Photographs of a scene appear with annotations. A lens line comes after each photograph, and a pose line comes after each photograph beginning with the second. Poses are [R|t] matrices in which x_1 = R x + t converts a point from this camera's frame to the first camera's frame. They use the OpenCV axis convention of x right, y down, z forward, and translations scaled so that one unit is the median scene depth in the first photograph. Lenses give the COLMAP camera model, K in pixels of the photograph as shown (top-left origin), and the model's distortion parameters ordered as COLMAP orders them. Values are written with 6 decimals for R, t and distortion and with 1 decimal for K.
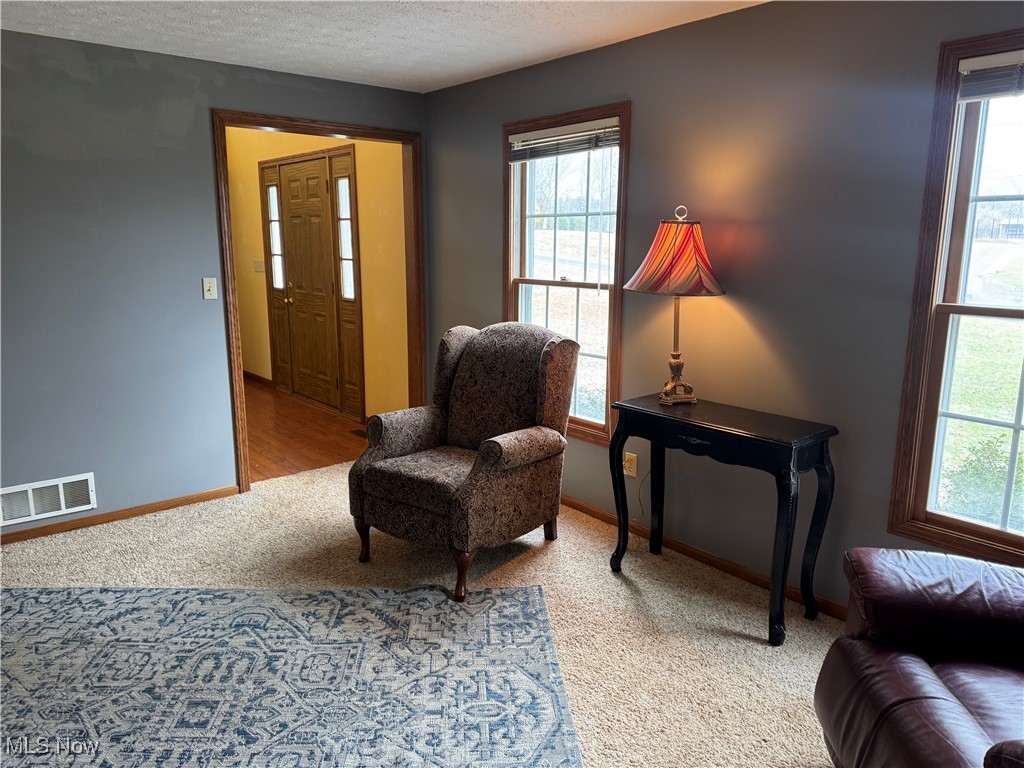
lens RADIAL K [[733.8, 0, 512.0], [0, 733.8, 384.0], [0, 0, 1]] dist [0.038240, -0.068826]
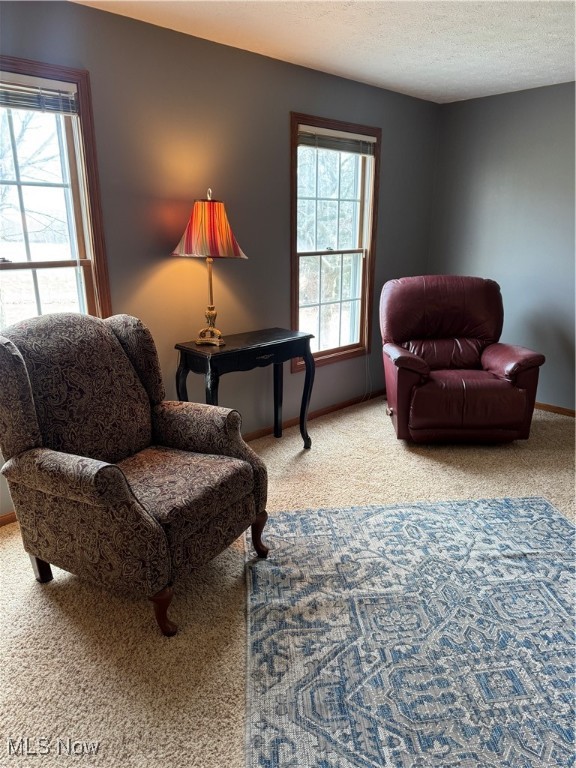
lens RADIAL K [[544.1, 0, 288.0], [0, 544.1, 384.0], [0, 0, 1]] dist [0.055598, -0.056239]
pose [[-0.079947, -0.291606, 0.953192, -0.940544], [0.181715, 0.935965, 0.301577, -0.222554], [-0.980096, 0.197319, -0.021839, 1.127814]]
